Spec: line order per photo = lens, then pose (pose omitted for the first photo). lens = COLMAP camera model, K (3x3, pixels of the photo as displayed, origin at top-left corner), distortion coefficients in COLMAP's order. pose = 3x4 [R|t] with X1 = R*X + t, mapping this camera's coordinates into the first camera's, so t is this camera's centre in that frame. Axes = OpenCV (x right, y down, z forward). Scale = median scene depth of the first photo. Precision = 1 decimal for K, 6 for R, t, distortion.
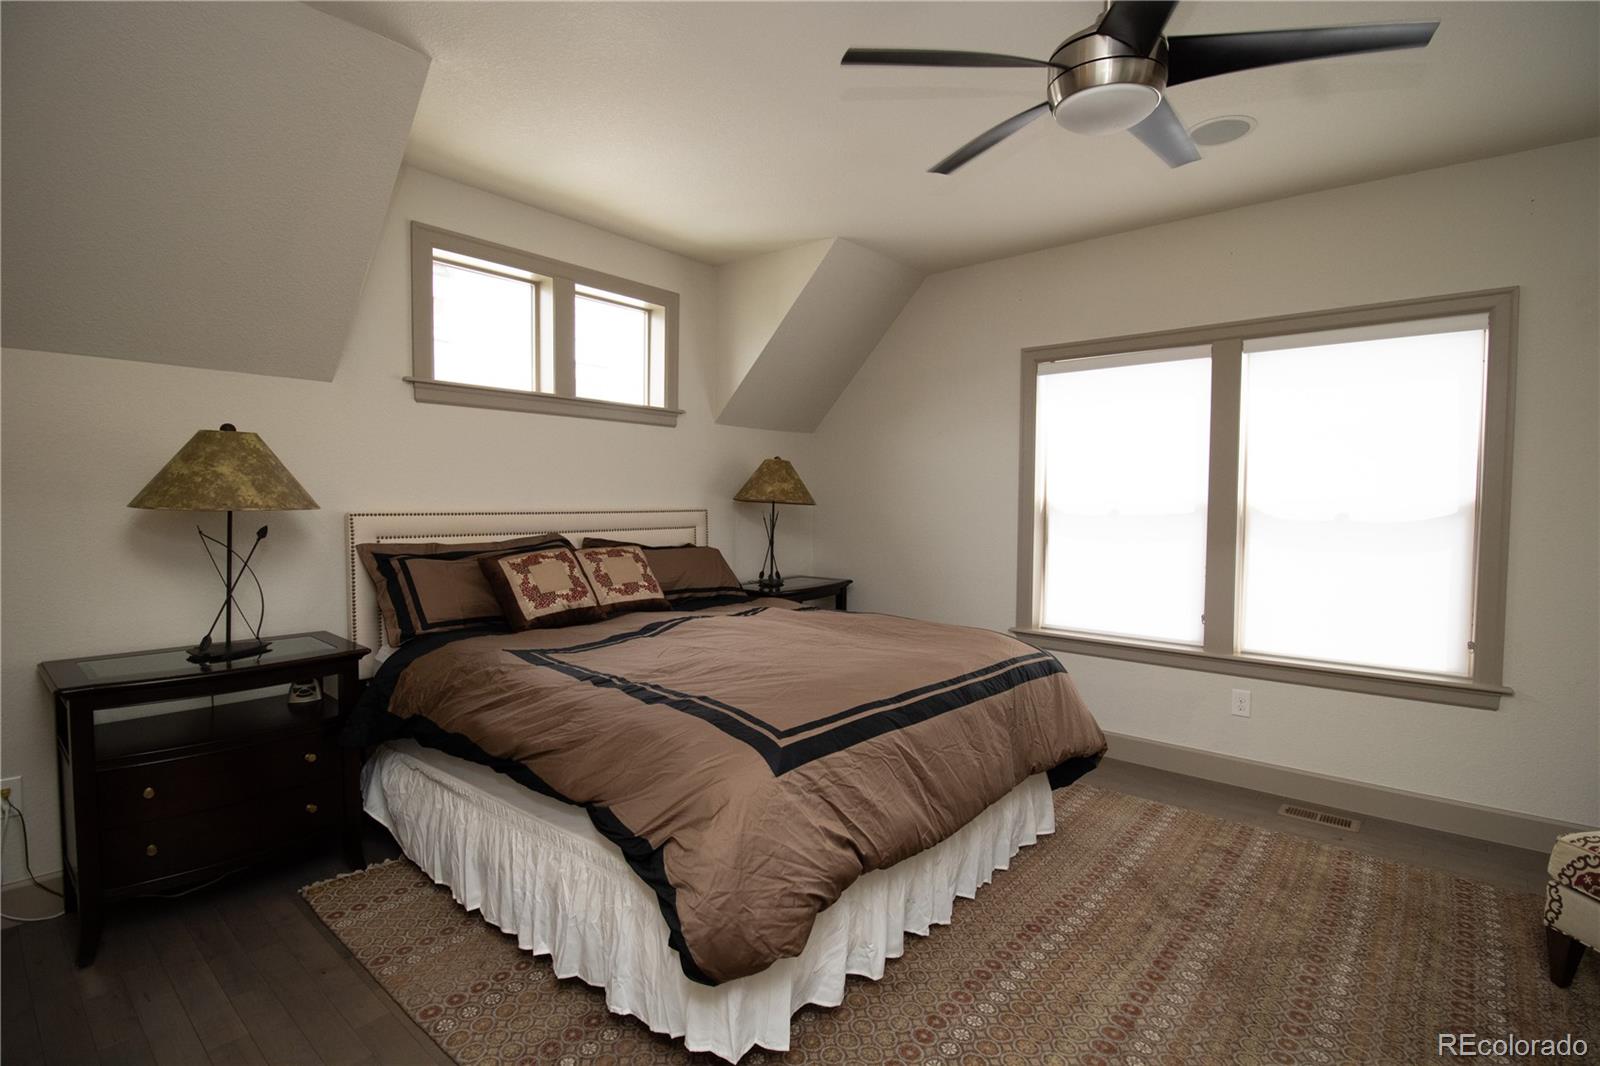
lens RADIAL K [[745.0, 0, 810.9], [0, 745.0, 531.4], [0, 0, 1]] dist [-0.010400, -0.001899]
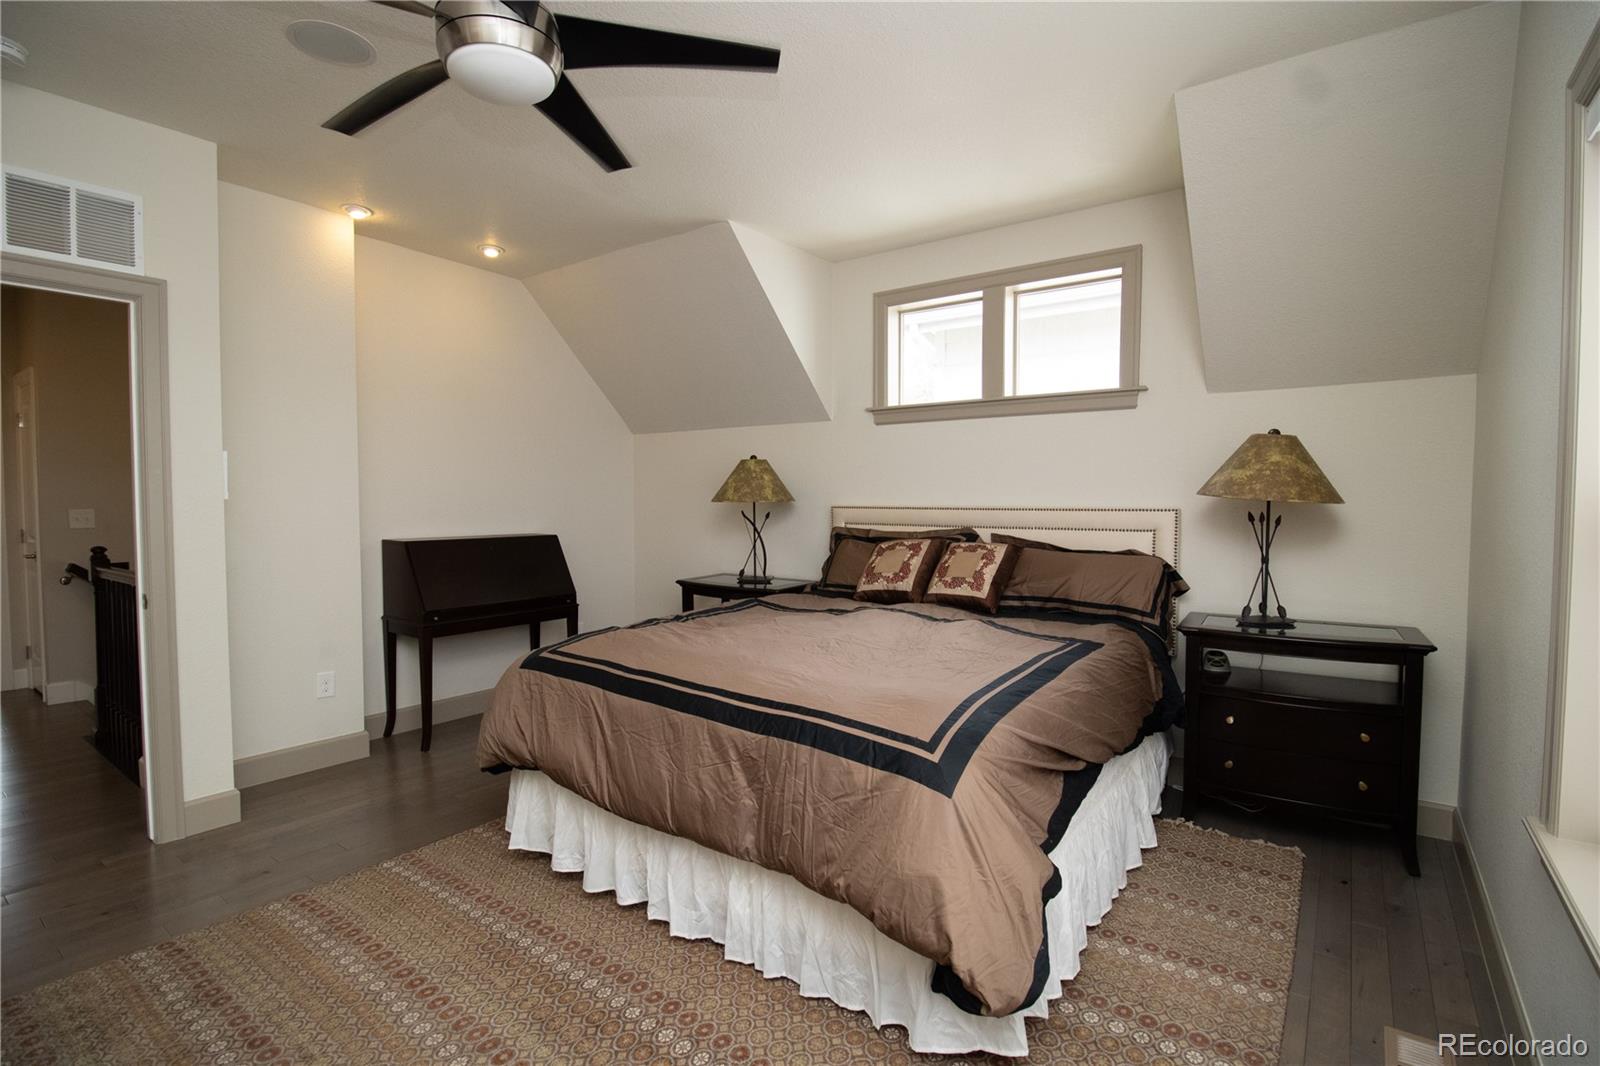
lens RADIAL K [[745.0, 0, 801.5], [0, 745.0, 526.6], [0, 0, 1]] dist [-0.010400, -0.001899]
pose [[0.062118, 0.038360, -0.997331, 0.722602], [-0.041889, 0.998481, 0.035795, -0.027157], [0.997189, 0.039554, 0.063631, 0.680273]]
